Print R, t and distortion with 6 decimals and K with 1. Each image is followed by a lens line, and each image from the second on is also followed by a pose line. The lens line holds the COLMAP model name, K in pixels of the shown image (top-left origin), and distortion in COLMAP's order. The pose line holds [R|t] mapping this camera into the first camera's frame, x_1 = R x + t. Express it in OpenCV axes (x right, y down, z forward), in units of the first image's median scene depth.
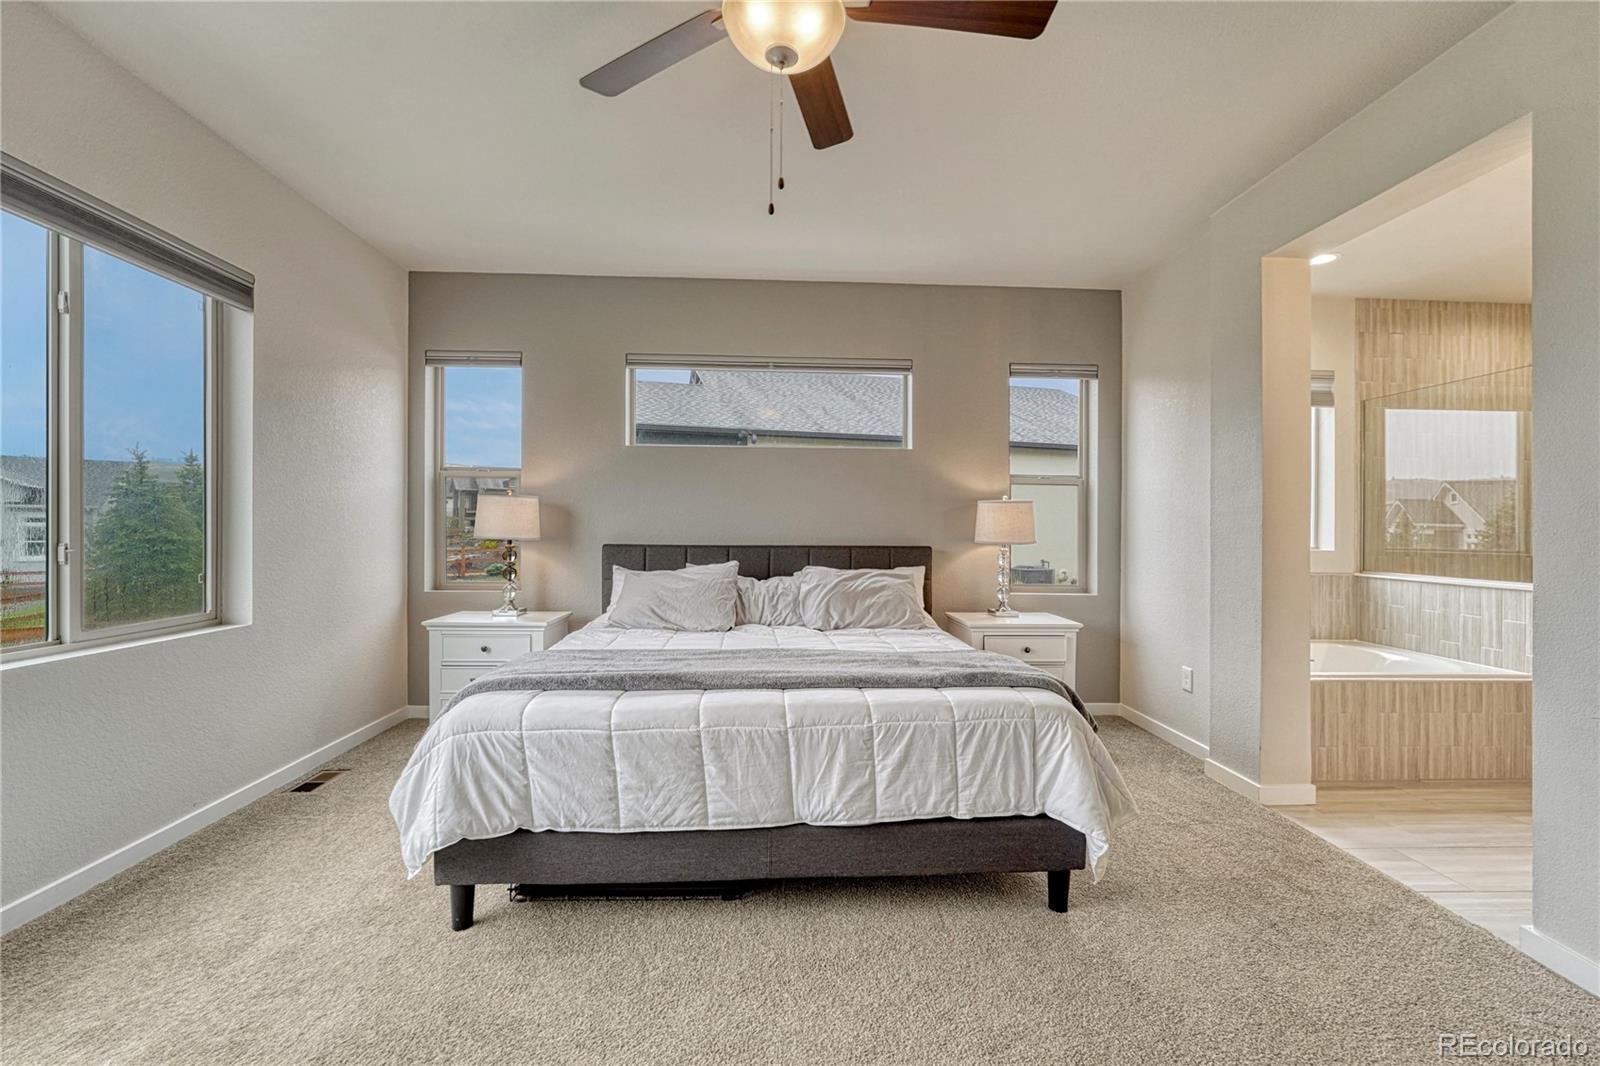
lens RADIAL K [[660.4, 0, 787.6], [0, 660.4, 531.7], [0, 0, 1]] dist [-0.004435, -0.000593]
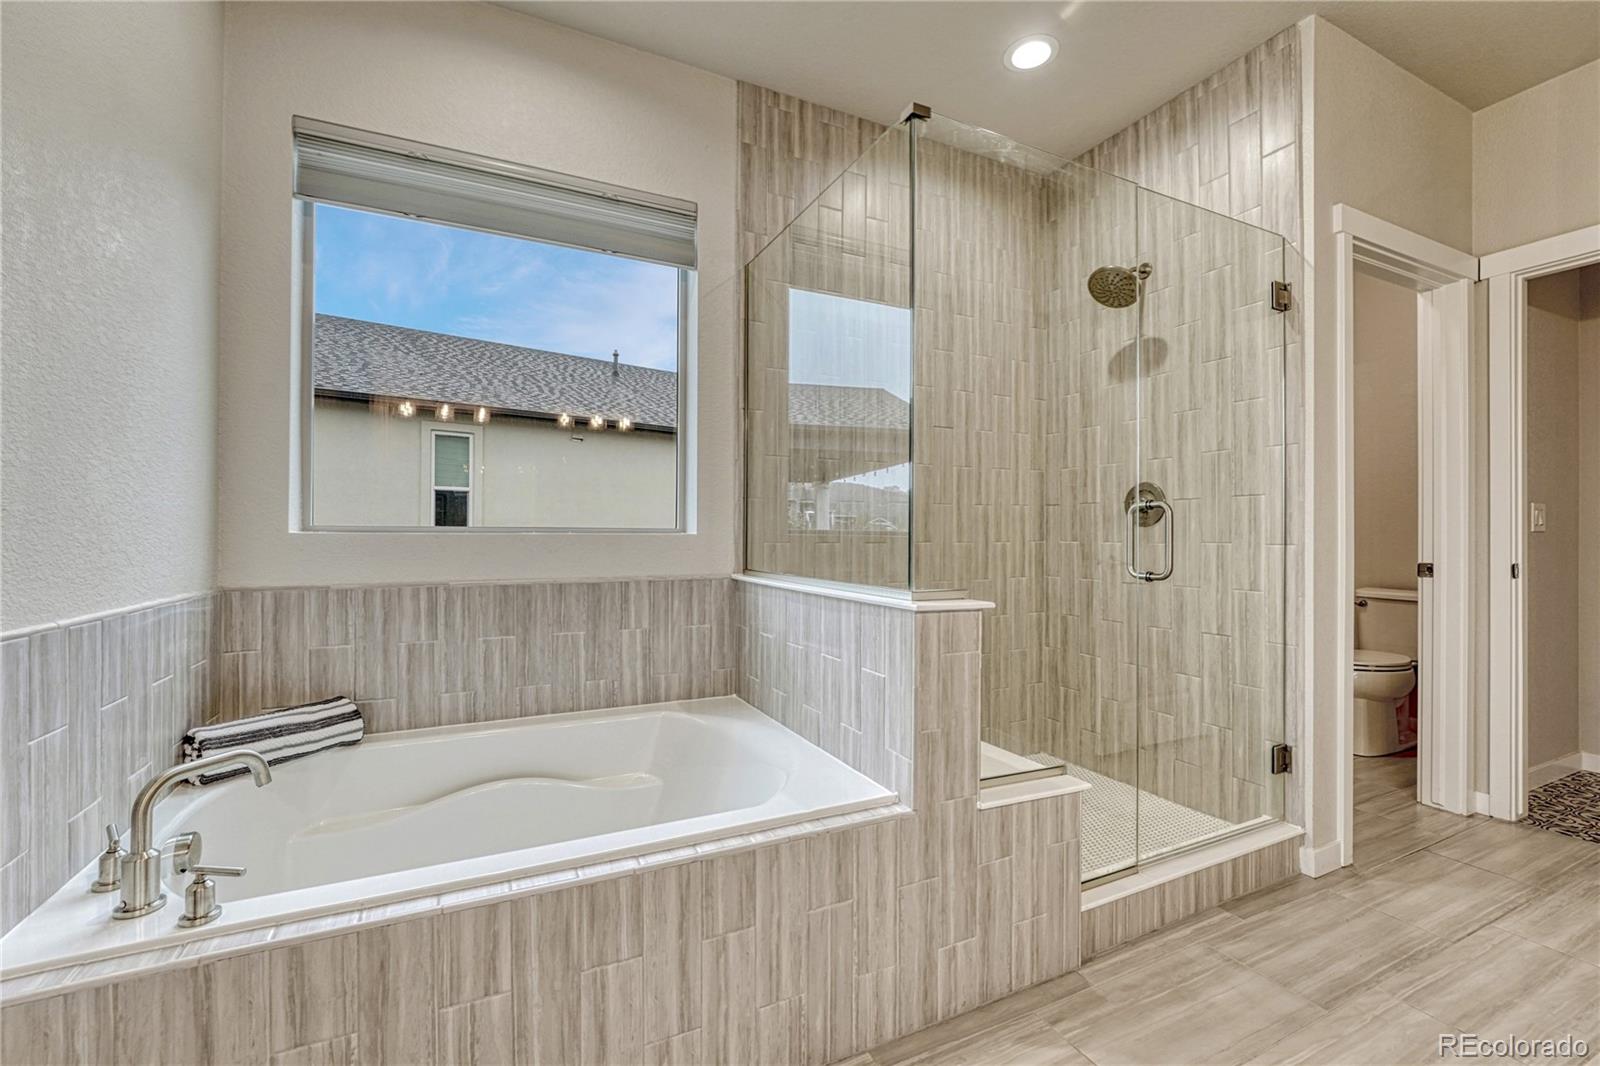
lens RADIAL K [[671.8, 0, 803.0], [0, 671.8, 533.1], [0, 0, 1]] dist [-0.008432, -0.000024]
pose [[0.922892, -0.009588, 0.384938, 0.938801], [0.009906, 0.999950, 0.001159, 0.037800], [-0.384930, 0.002744, 0.922941, 0.618213]]
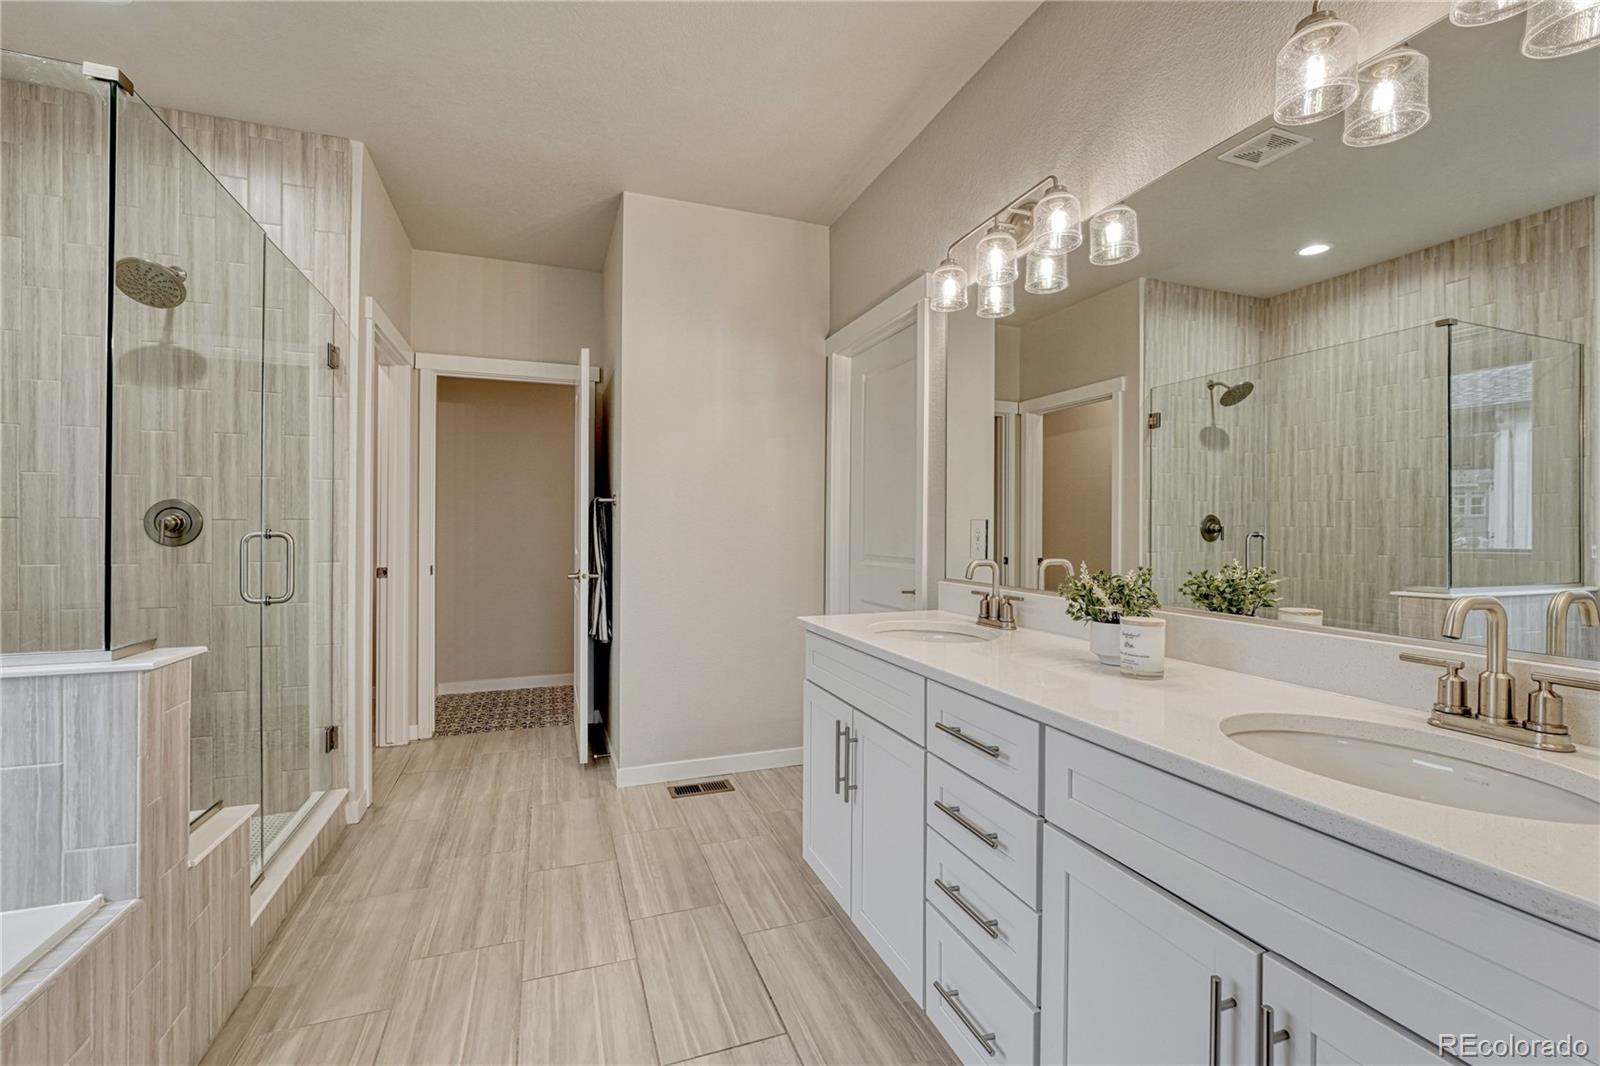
lens RADIAL K [[671.8, 0, 803.0], [0, 671.8, 533.1], [0, 0, 1]] dist [-0.008432, -0.000024]
pose [[-0.300437, -0.019343, 0.953605, 0.687121], [-0.007846, 0.999811, 0.017808, -0.000276], [-0.953769, -0.002131, -0.300532, 0.755730]]
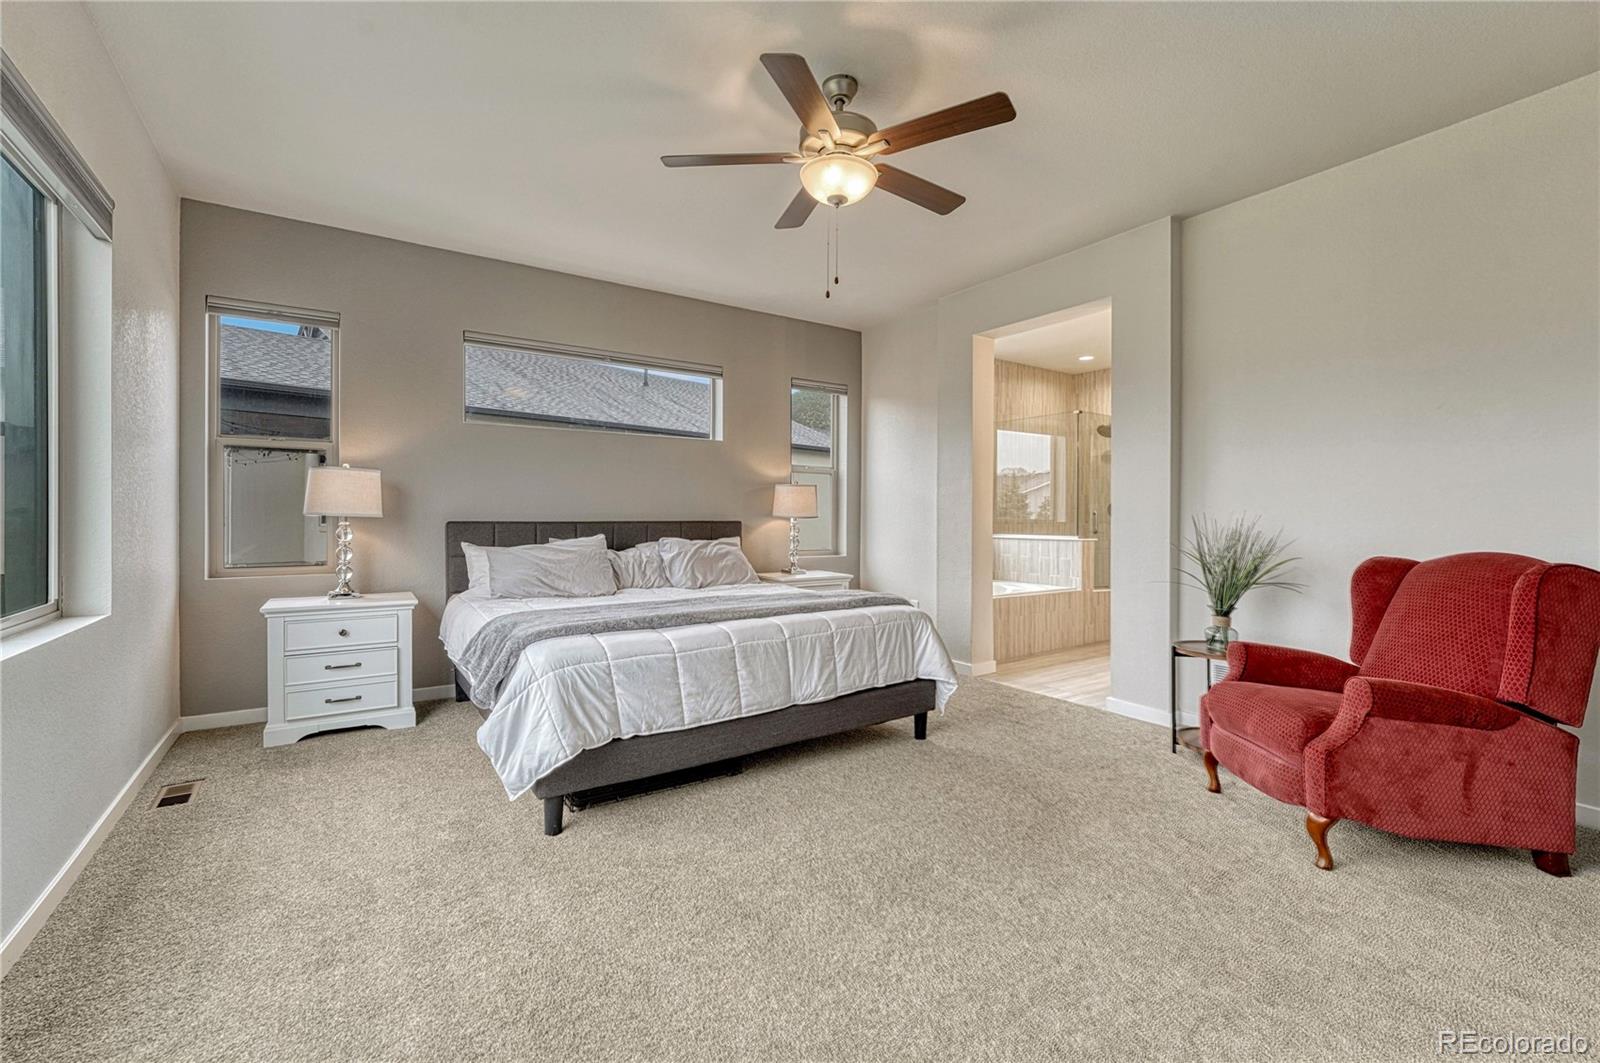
lens RADIAL K [[670.9, 0, 793.6], [0, 670.9, 512.7], [0, 0, 1]] dist [-0.016486, -0.000053]
pose [[0.855305, -0.003577, 0.518112, -0.458053], [0.007073, 0.999964, -0.004773, 0.019016], [-0.518076, 0.007747, 0.855299, -0.157693]]
